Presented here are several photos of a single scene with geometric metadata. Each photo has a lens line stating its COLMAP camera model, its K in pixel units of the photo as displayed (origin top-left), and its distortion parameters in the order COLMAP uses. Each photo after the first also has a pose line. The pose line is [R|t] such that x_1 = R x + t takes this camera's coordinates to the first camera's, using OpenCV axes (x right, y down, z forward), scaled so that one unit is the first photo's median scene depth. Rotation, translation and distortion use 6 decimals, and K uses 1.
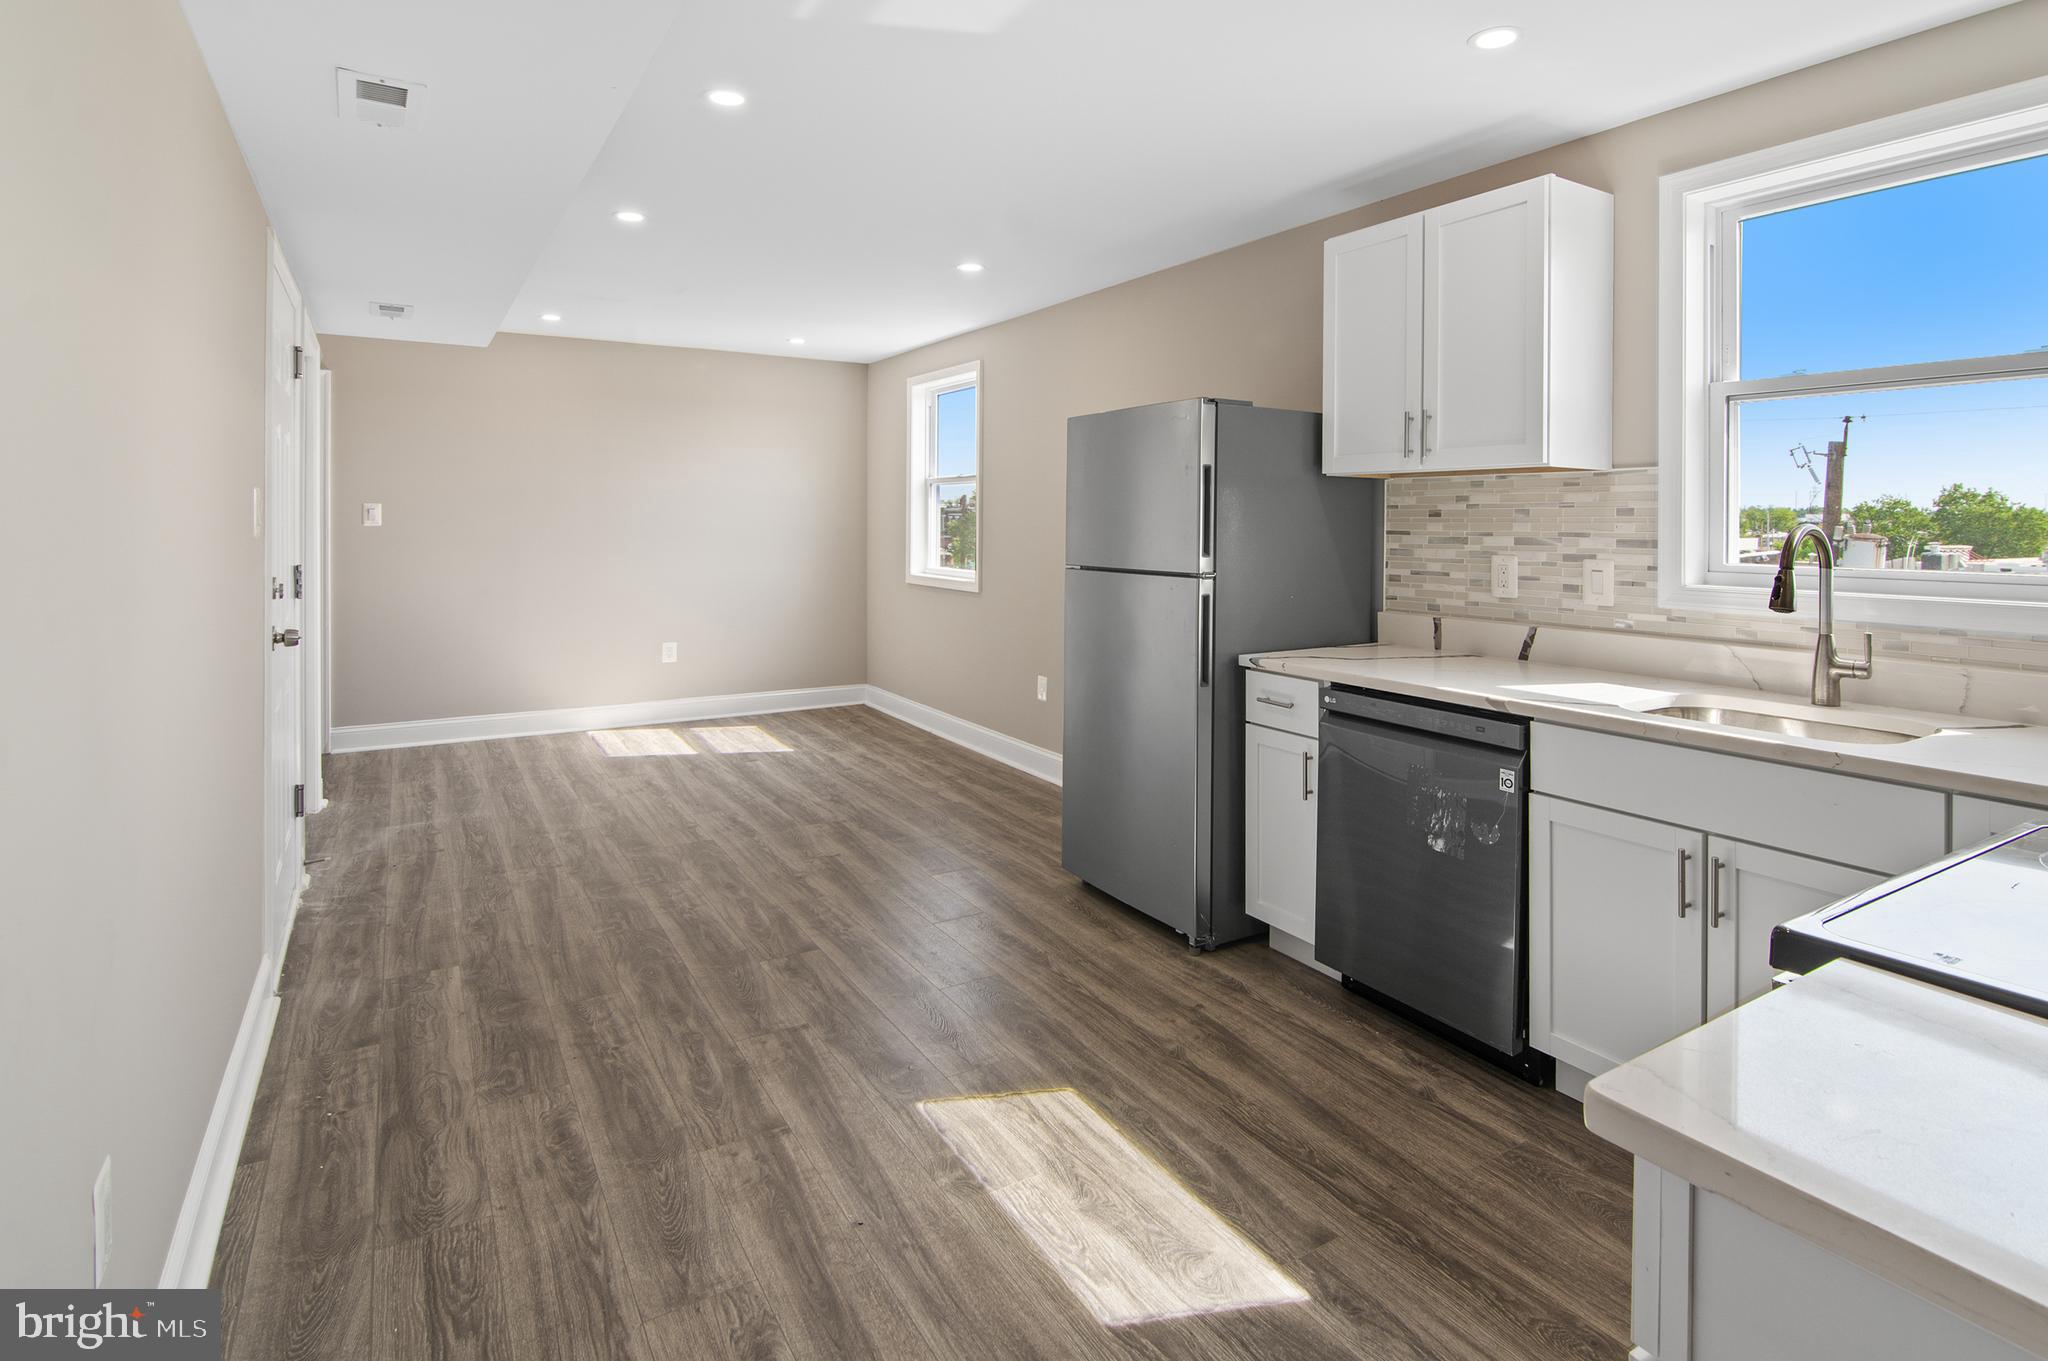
lens RADIAL K [[1099.1, 0, 1078.2], [0, 1099.1, 536.0], [0, 0, 1]] dist [-0.002764, -0.006113]
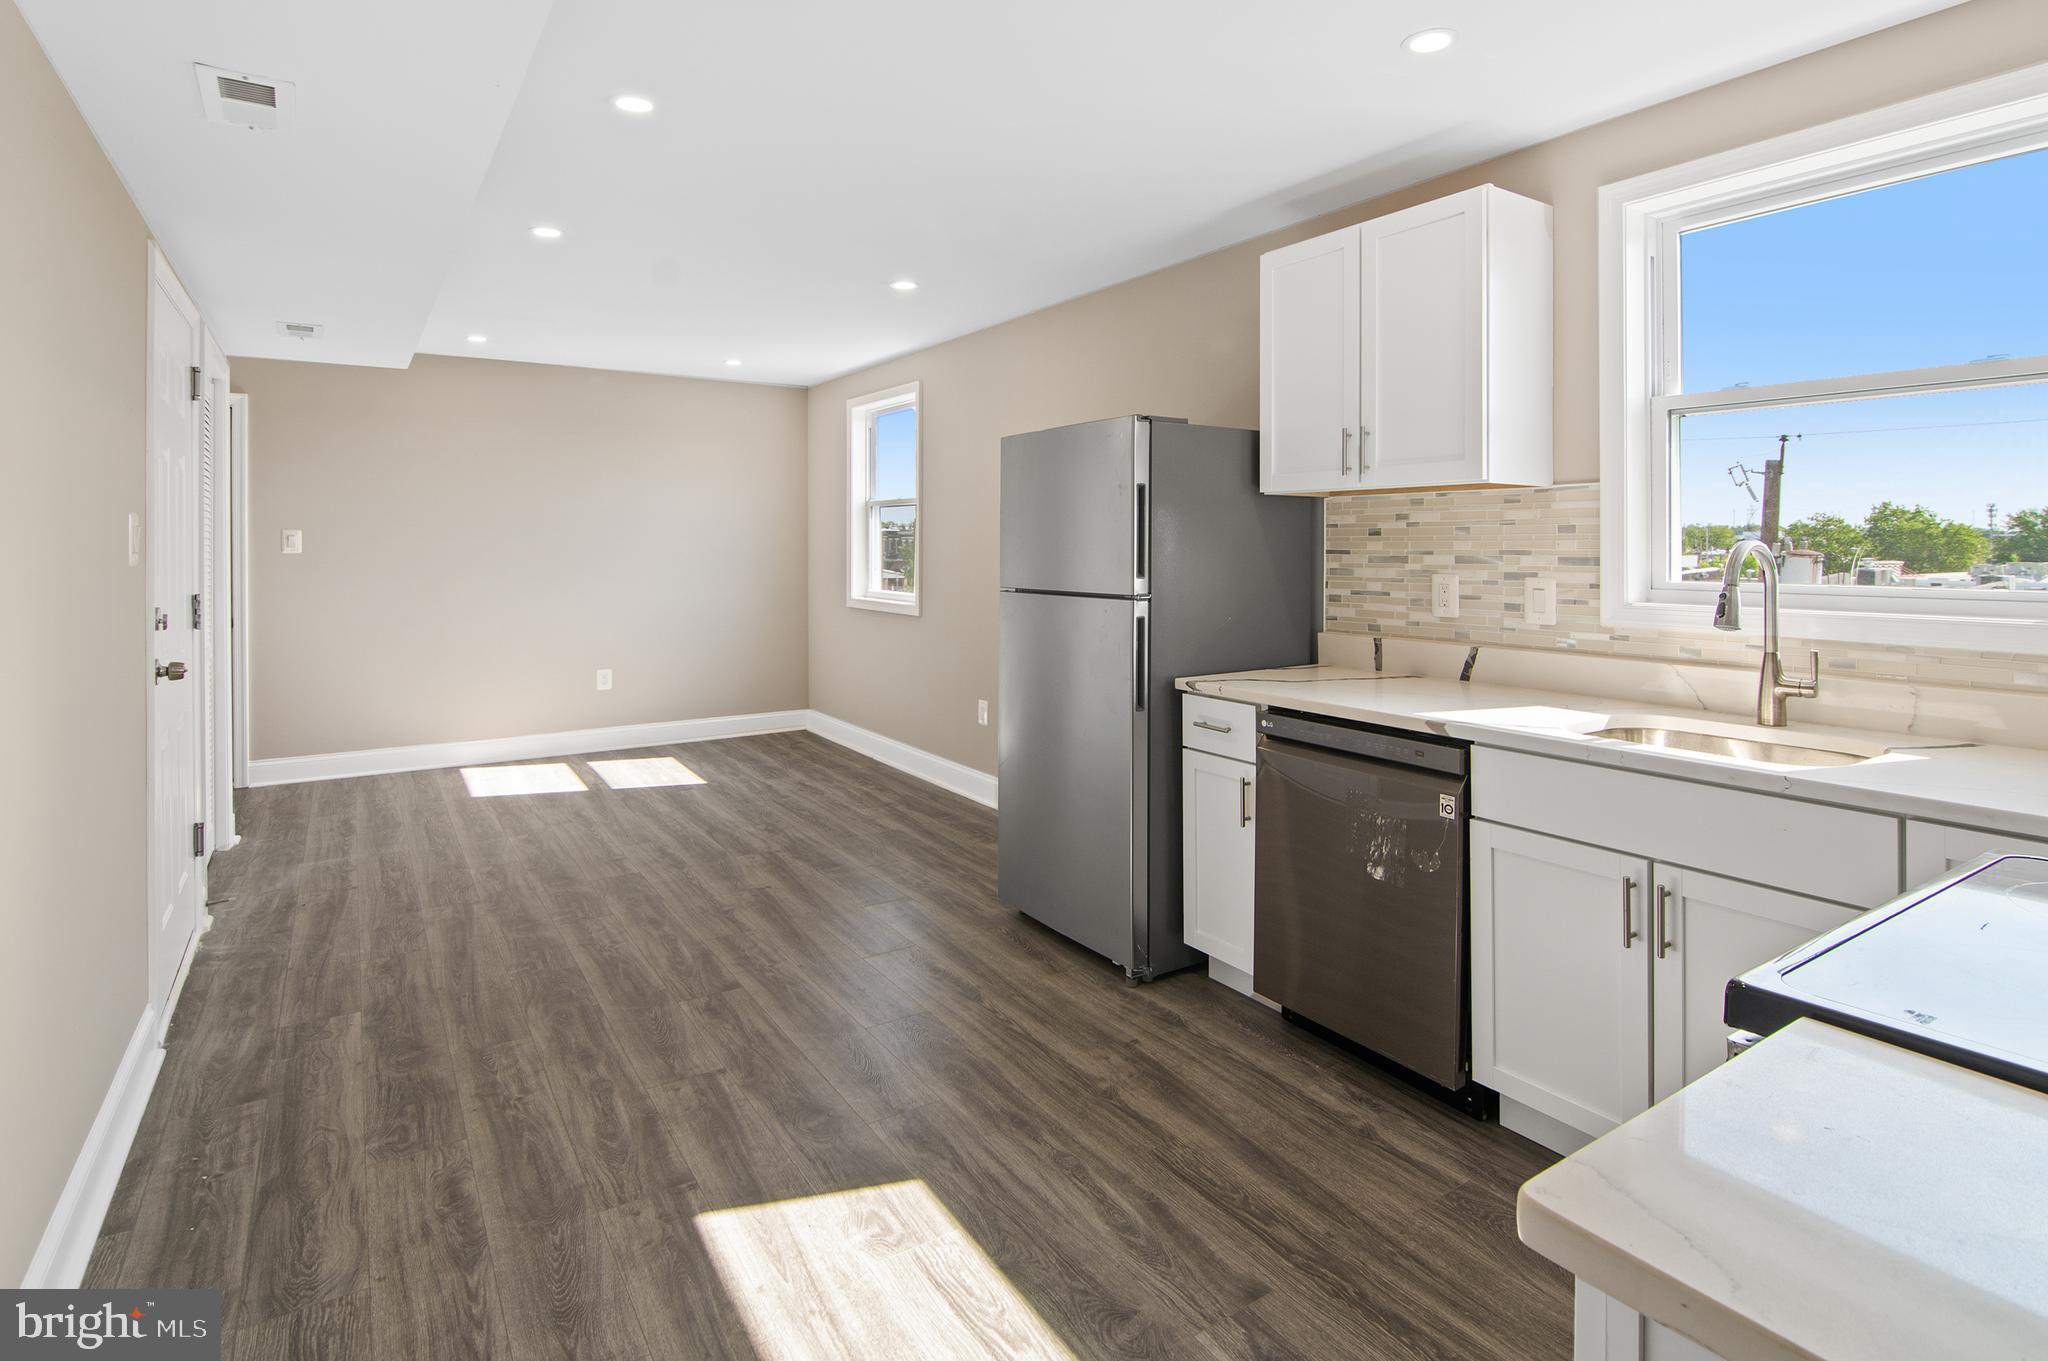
lens RADIAL K [[1083.8, 0, 1058.9], [0, 1083.8, 561.4], [0, 0, 1]] dist [-0.003042, -0.005680]
pose [[0.999720, -0.006920, 0.022613, 0.023838], [0.006871, 0.999974, 0.002240, 0.002073], [-0.022628, -0.002084, 0.999742, 0.045919]]
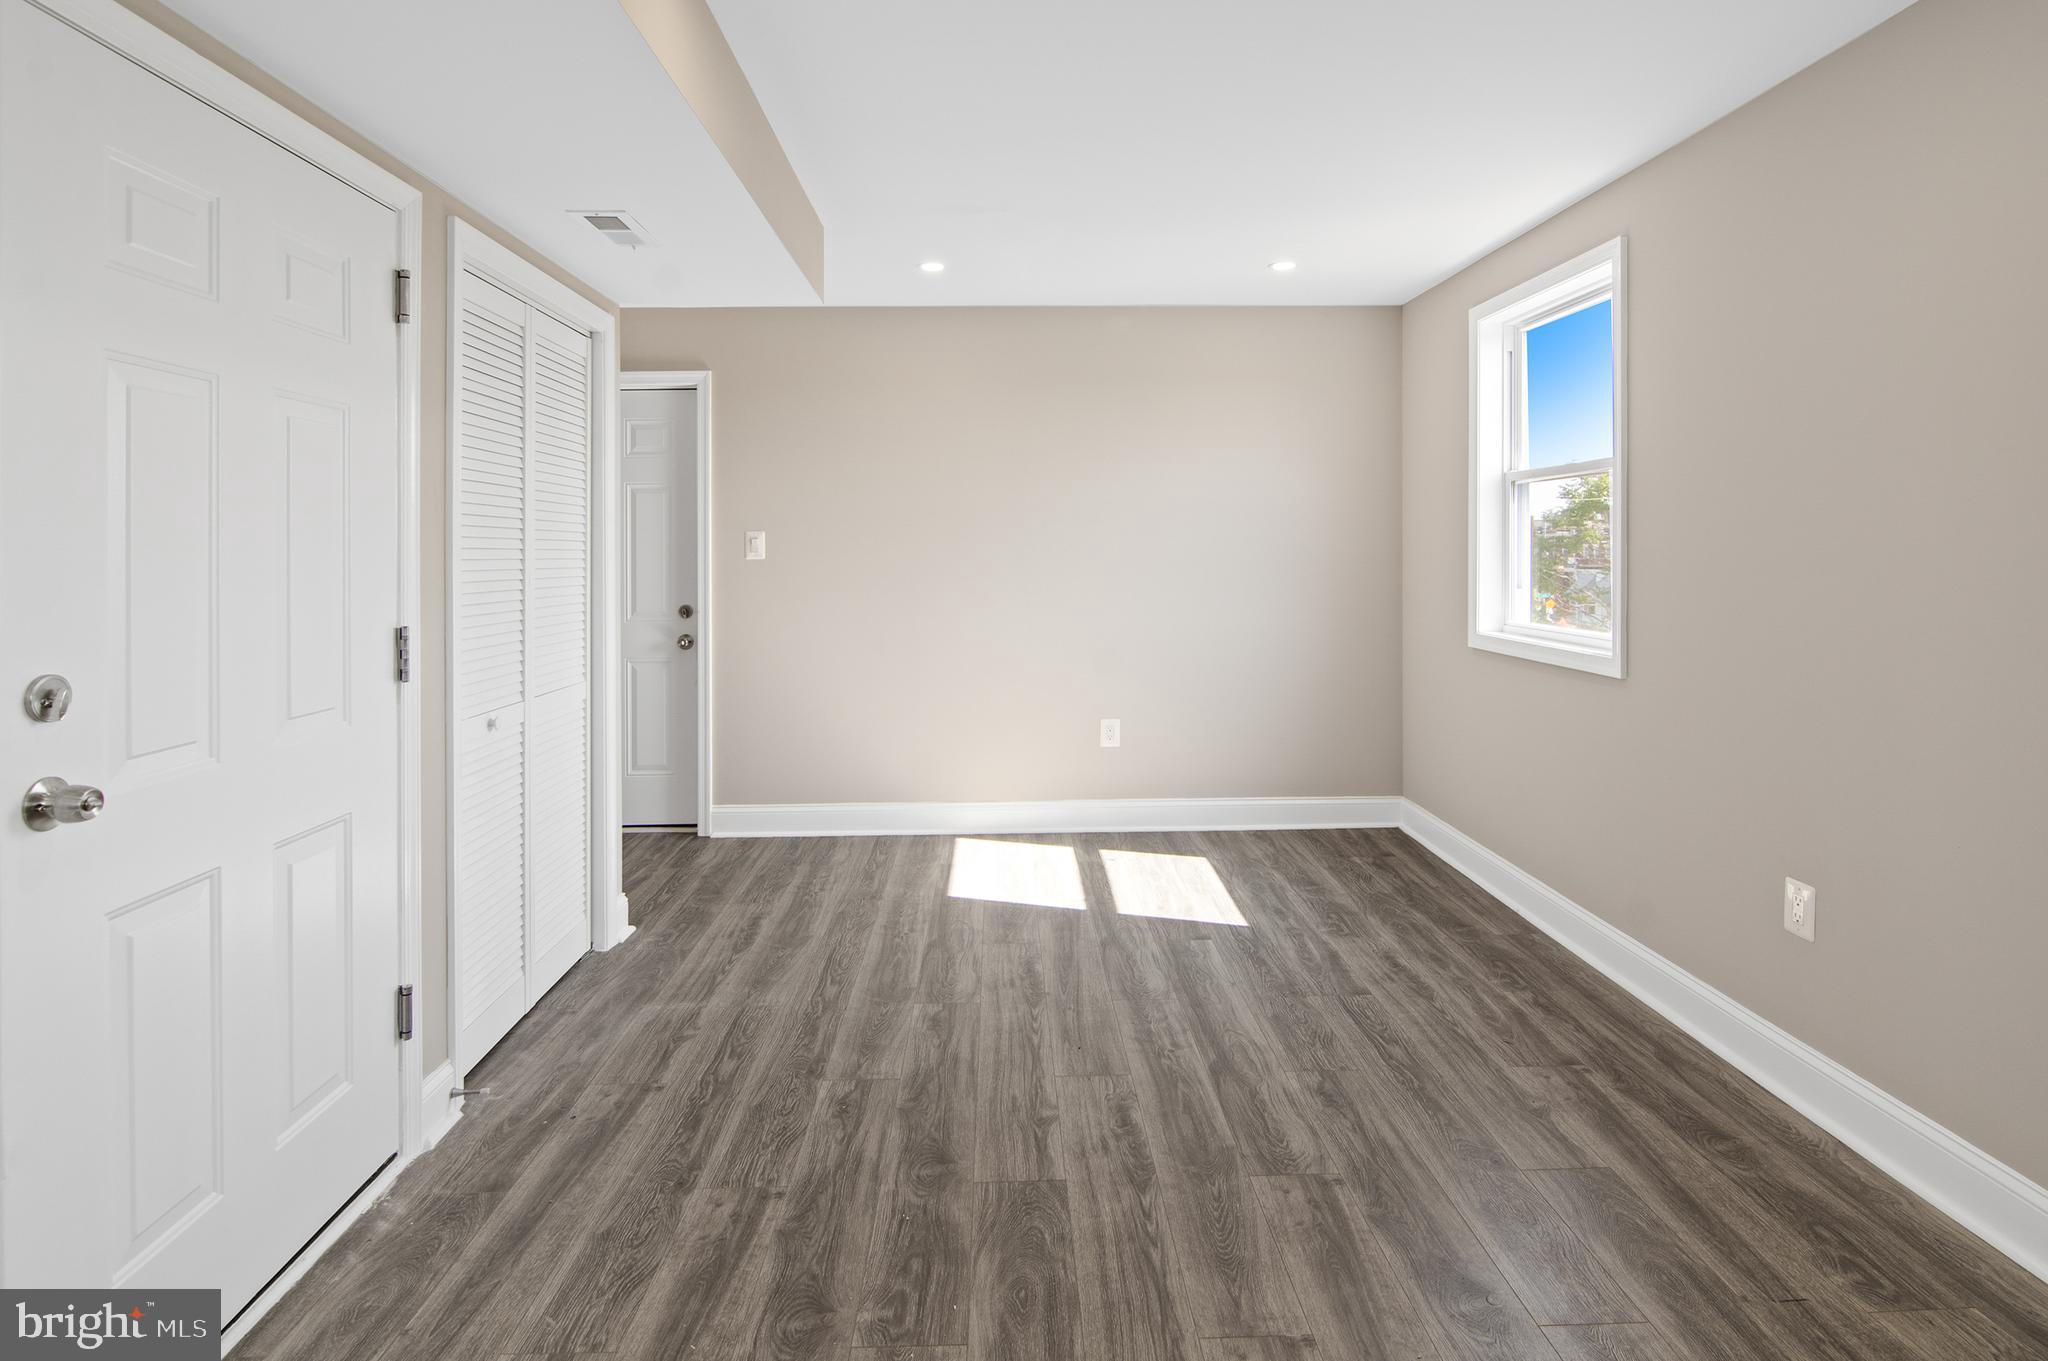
lens RADIAL K [[1014.6, 0, 1034.0], [0, 1014.6, 548.7], [0, 0, 1]] dist [0.024368, -0.000461]
pose [[0.850243, -0.009881, -0.526297, -0.127165], [0.003618, 0.999910, -0.012929, -0.009399], [0.526377, 0.009089, 0.850203, 0.789220]]
